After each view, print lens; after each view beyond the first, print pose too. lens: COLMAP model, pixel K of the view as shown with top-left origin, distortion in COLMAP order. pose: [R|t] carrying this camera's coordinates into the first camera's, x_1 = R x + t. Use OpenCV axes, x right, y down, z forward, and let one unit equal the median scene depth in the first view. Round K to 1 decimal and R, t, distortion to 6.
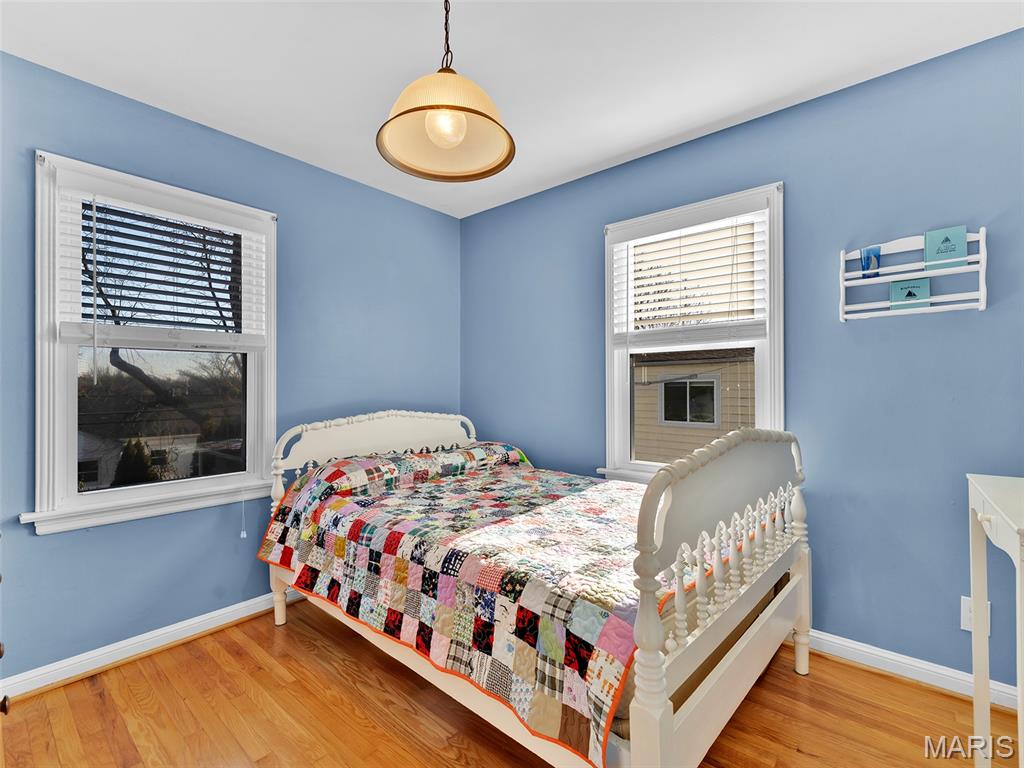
lens RADIAL K [[476.3, 0, 511.5], [0, 476.3, 383.9], [0, 0, 1]] dist [0.000677, -0.000832]
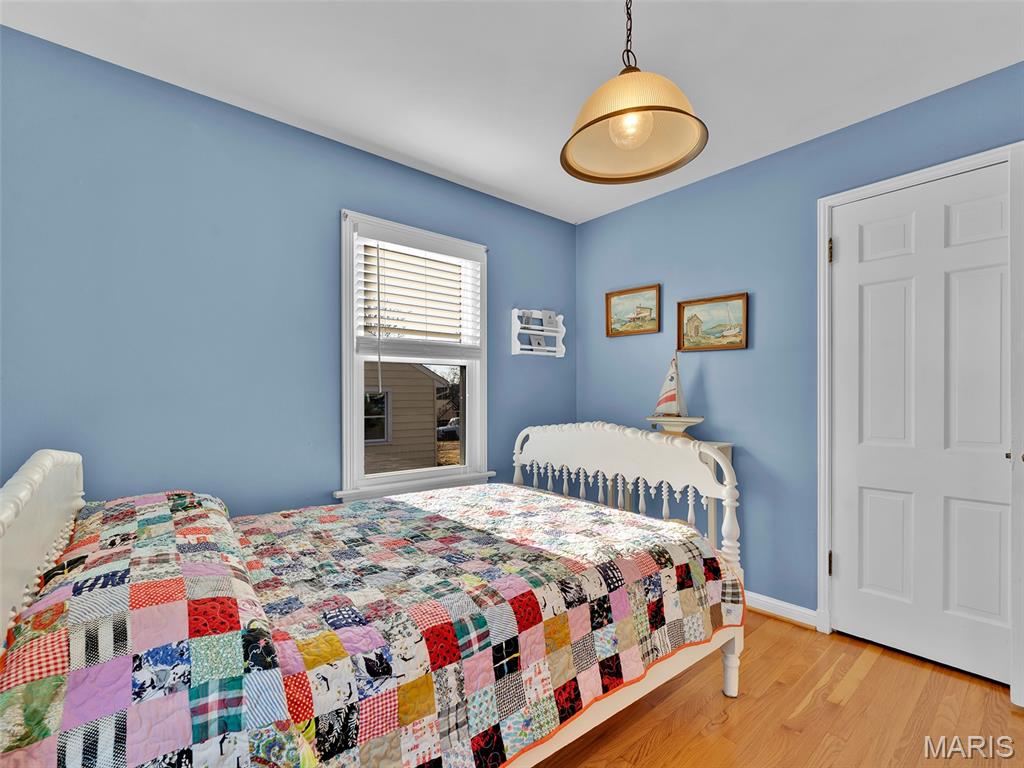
lens RADIAL K [[476.3, 0, 490.2], [0, 476.3, 401.3], [0, 0, 1]] dist [0.000677, -0.000832]
pose [[0.167286, -0.004175, 0.985900, -0.935698], [-0.003805, 0.999981, 0.004880, 0.015749], [-0.985901, -0.004568, 0.167267, 0.910943]]
